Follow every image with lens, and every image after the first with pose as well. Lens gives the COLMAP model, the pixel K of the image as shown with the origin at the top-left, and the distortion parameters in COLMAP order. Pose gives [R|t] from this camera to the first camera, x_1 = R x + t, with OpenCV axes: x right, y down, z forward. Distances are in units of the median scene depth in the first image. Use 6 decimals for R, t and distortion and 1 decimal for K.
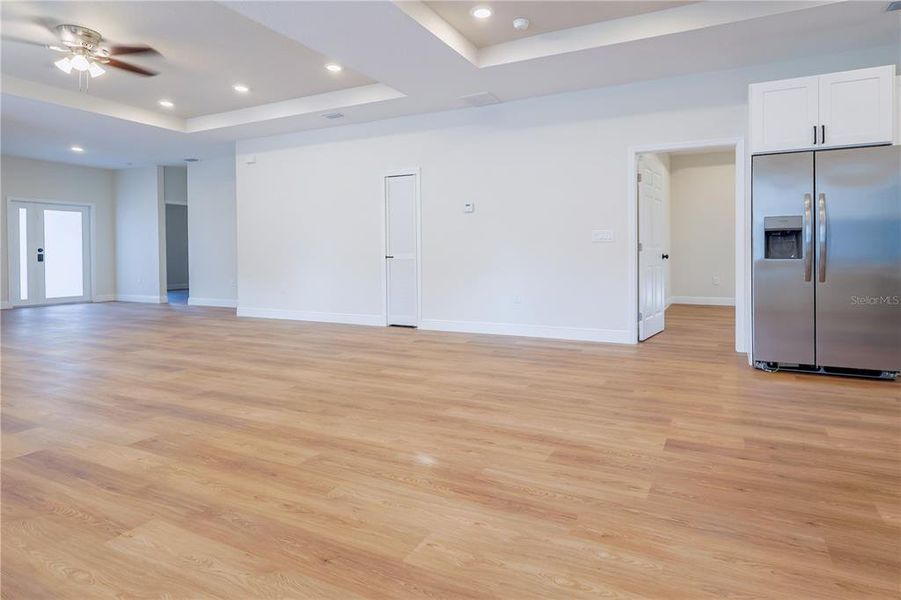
lens RADIAL K [[478.1, 0, 450.0], [0, 478.1, 274.4], [0, 0, 1]] dist [-0.001024, 0.001257]
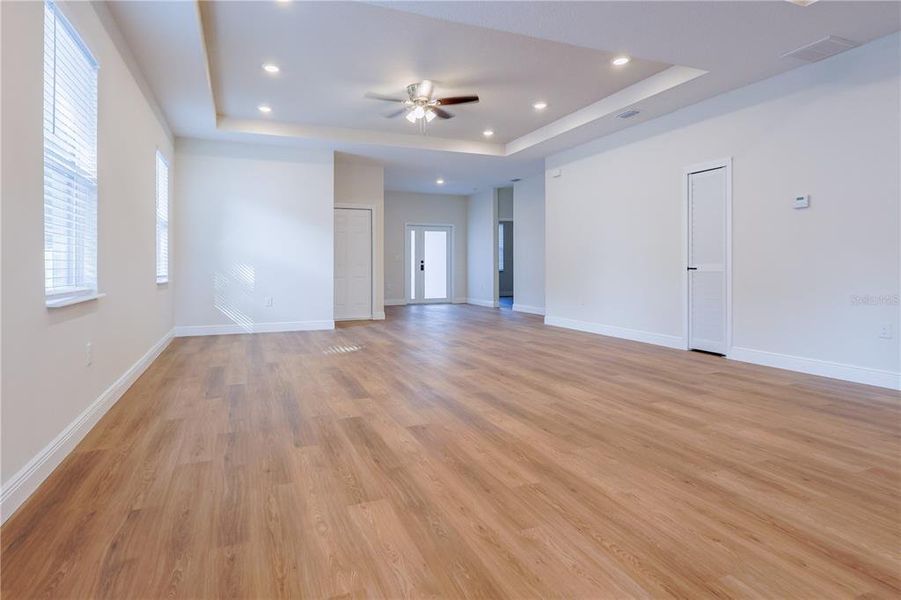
lens RADIAL K [[478.1, 0, 450.0], [0, 478.1, 274.4], [0, 0, 1]] dist [-0.001024, 0.001257]
pose [[0.770131, 0.013726, -0.637738, 0.094837], [-0.028196, 0.999524, -0.012537, -0.003757], [0.637263, 0.027636, 0.770151, 0.095384]]
